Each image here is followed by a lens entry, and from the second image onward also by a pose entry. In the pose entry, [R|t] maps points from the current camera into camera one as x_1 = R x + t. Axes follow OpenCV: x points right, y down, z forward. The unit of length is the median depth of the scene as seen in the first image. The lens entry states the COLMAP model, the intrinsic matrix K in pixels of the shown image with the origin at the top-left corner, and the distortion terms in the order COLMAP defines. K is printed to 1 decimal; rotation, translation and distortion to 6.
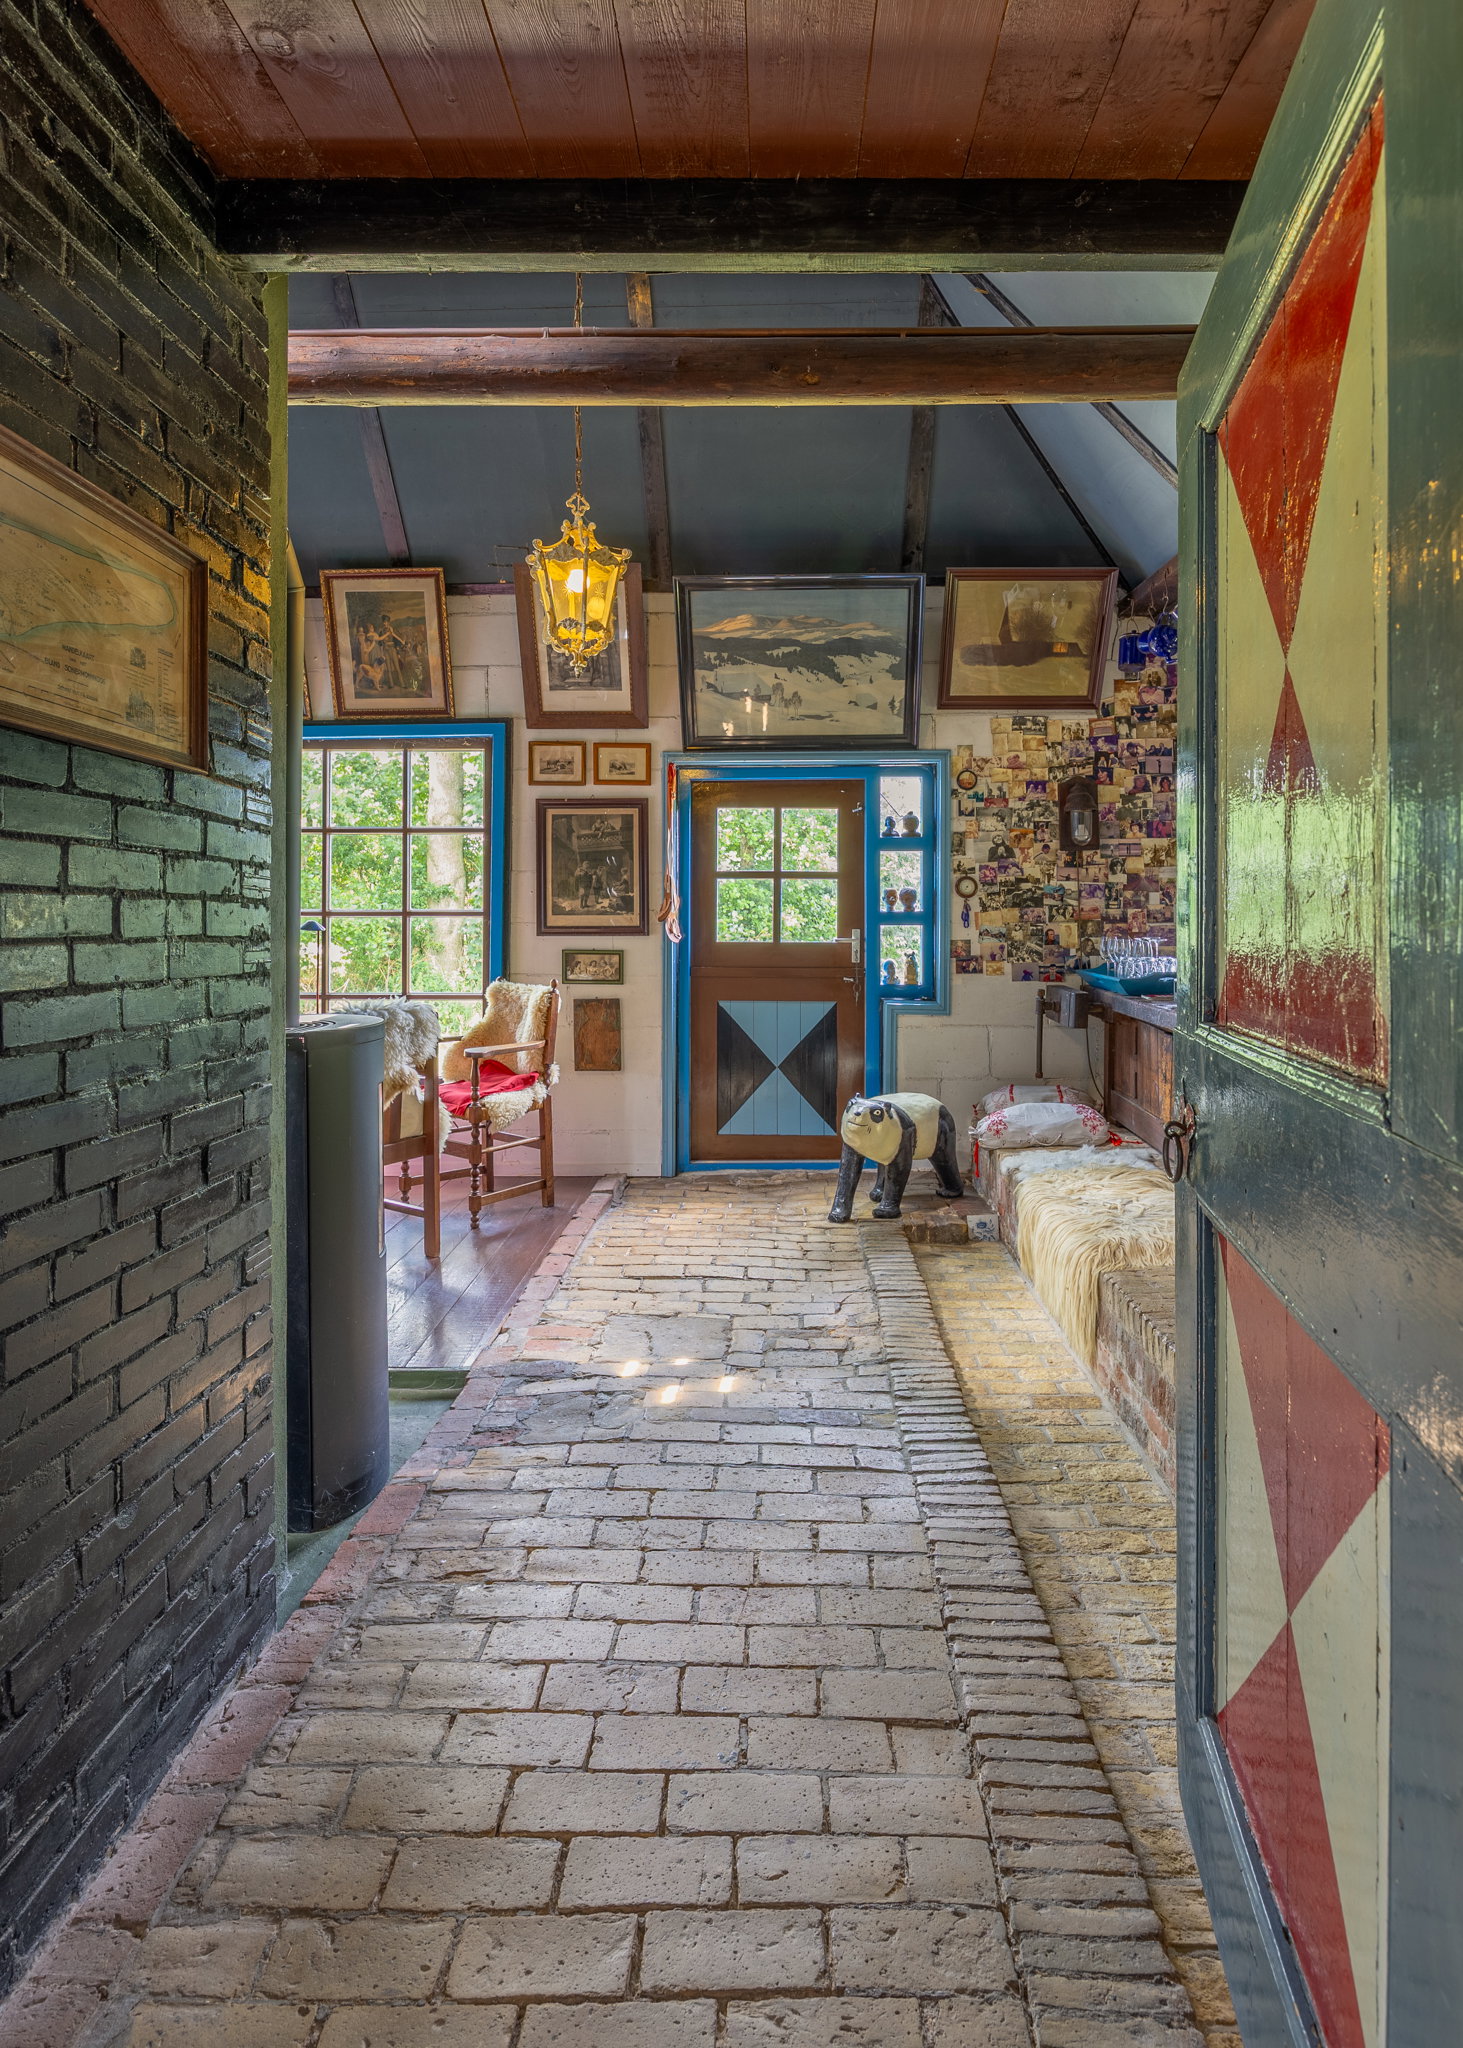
lens RADIAL K [[1751.7, 0, 731.5], [0, 1751.7, 1024.0], [0, 0, 1]] dist [0.002083, 0.000417]
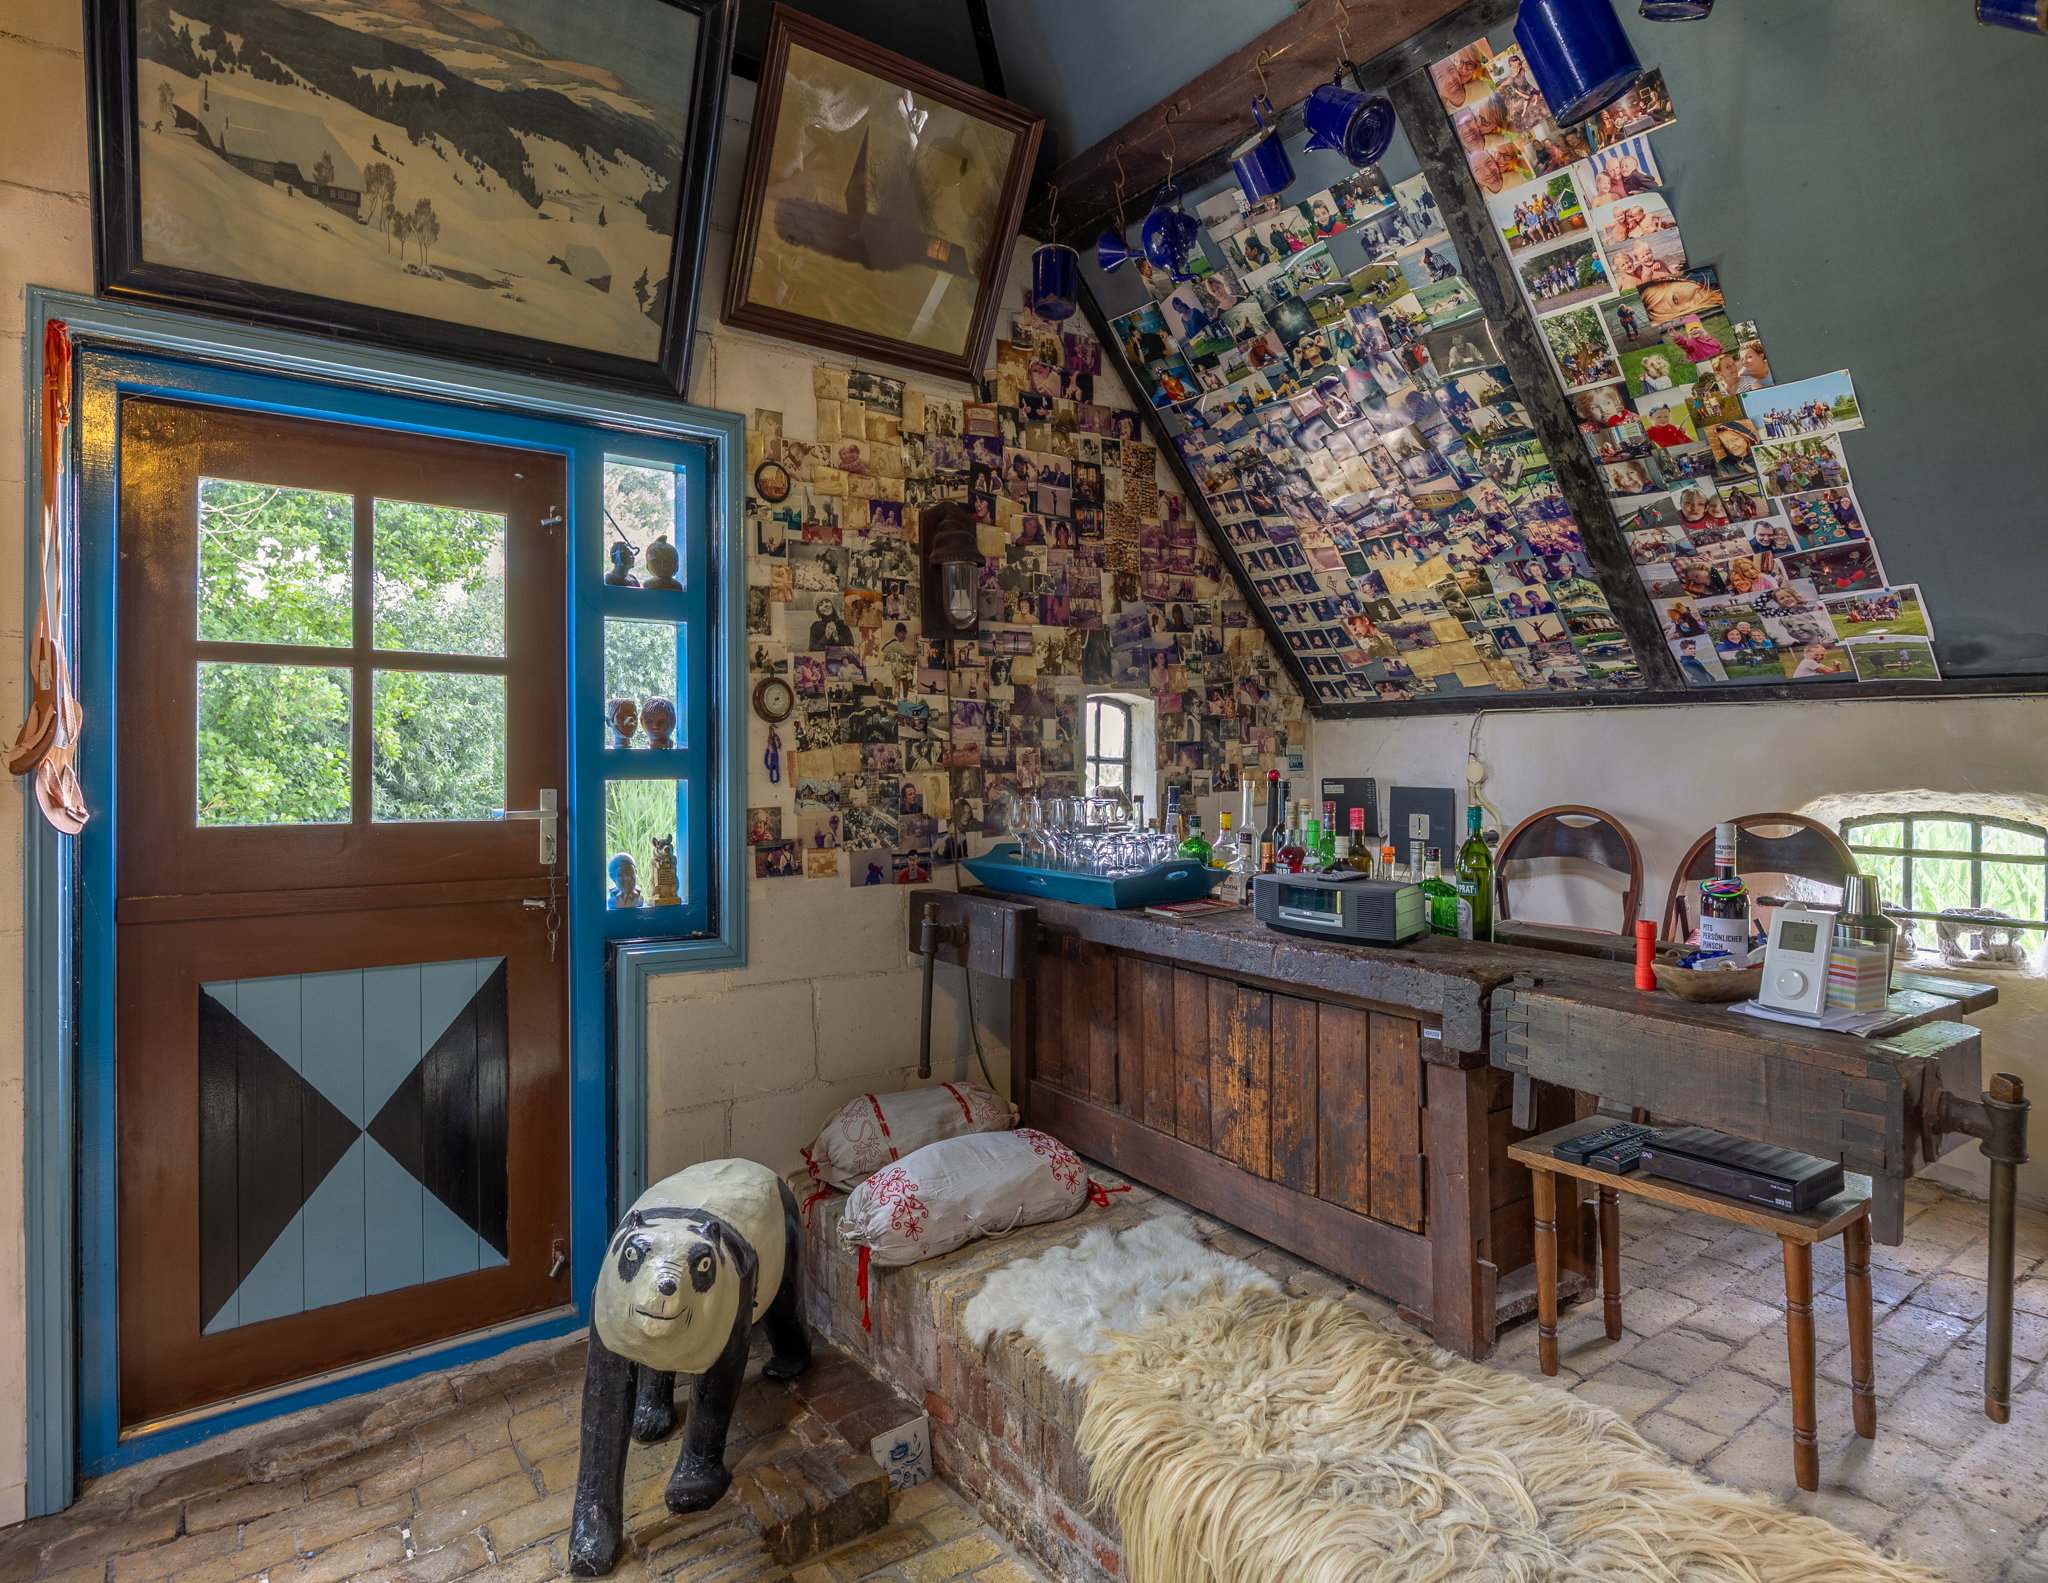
lens RADIAL K [[1450.0, 0, 1024.2], [0, 1450.0, 757.8], [0, 0, 1]] dist [-0.021128, 0.003228]
pose [[0.843657, -0.002714, 0.536875, -0.023837], [0.044533, 0.996895, -0.064940, -0.032539], [-0.535032, 0.078696, 0.841159, 0.621494]]
